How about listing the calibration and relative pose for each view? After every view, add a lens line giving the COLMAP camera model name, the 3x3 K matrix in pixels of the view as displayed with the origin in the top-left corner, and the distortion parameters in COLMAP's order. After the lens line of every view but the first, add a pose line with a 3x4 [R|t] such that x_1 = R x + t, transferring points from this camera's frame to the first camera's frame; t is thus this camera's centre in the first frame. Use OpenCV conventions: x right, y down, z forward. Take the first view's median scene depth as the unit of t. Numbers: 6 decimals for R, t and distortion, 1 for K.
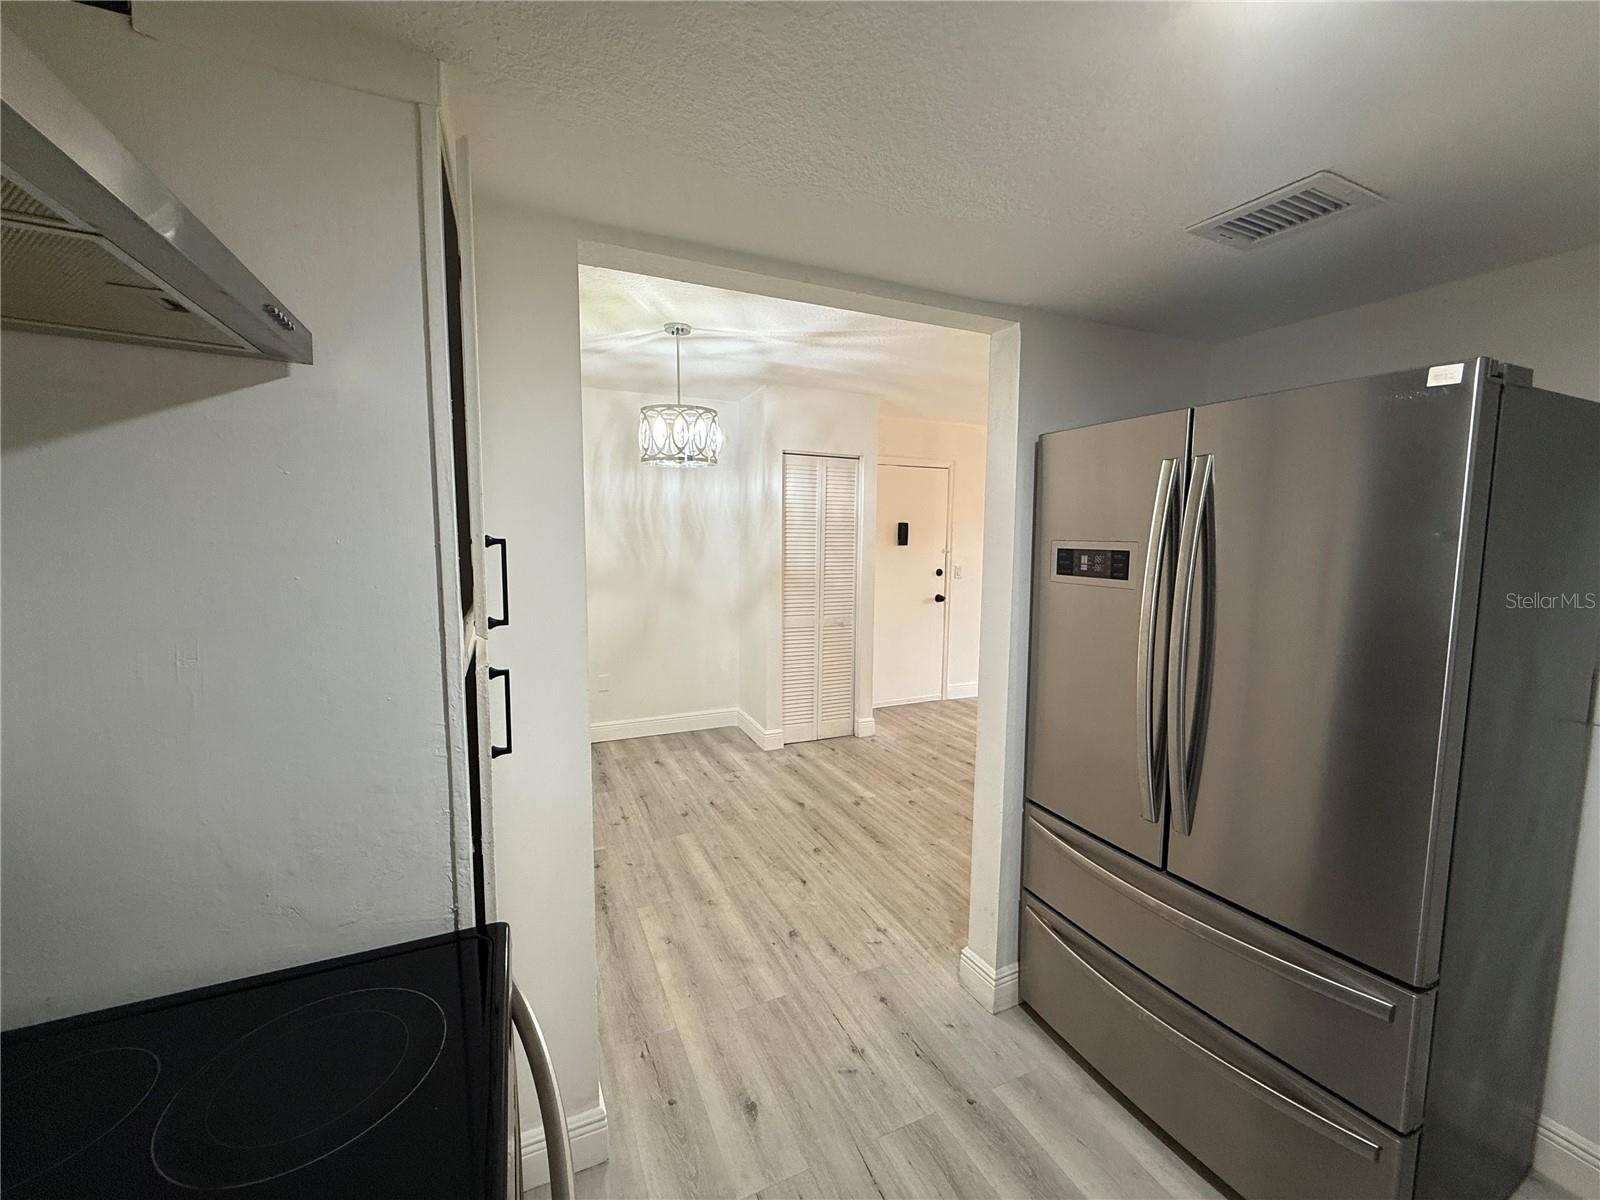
lens RADIAL K [[642.7, 0, 800.0], [0, 642.7, 600.0], [0, 0, 1]] dist [-0.000051, -0.000002]
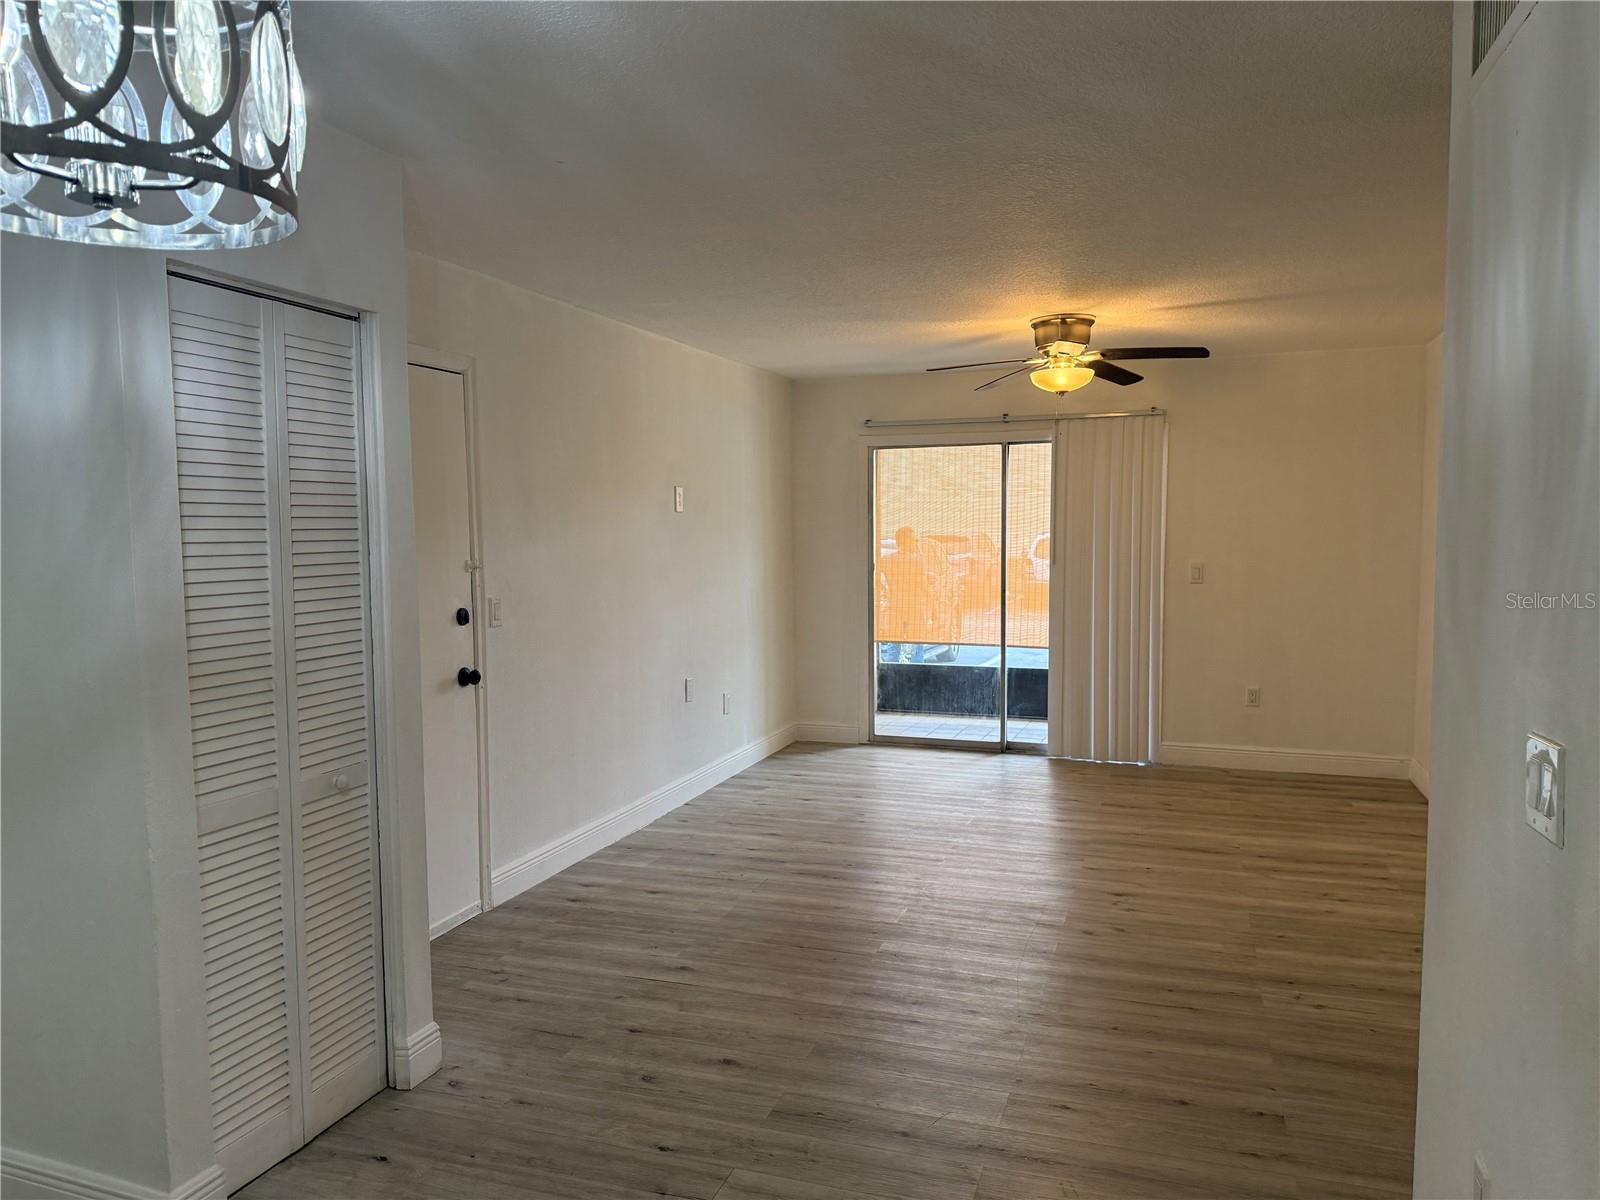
lens RADIAL K [[1121.7, 0, 800.0], [0, 1121.7, 600.0], [0, 0, 1]] dist [0.003844, -0.028674]
pose [[0.688491, -0.065780, 0.722256, -0.192940], [0.092165, 0.995740, 0.002831, -0.041475], [-0.719365, 0.064618, 0.691620, 0.384378]]
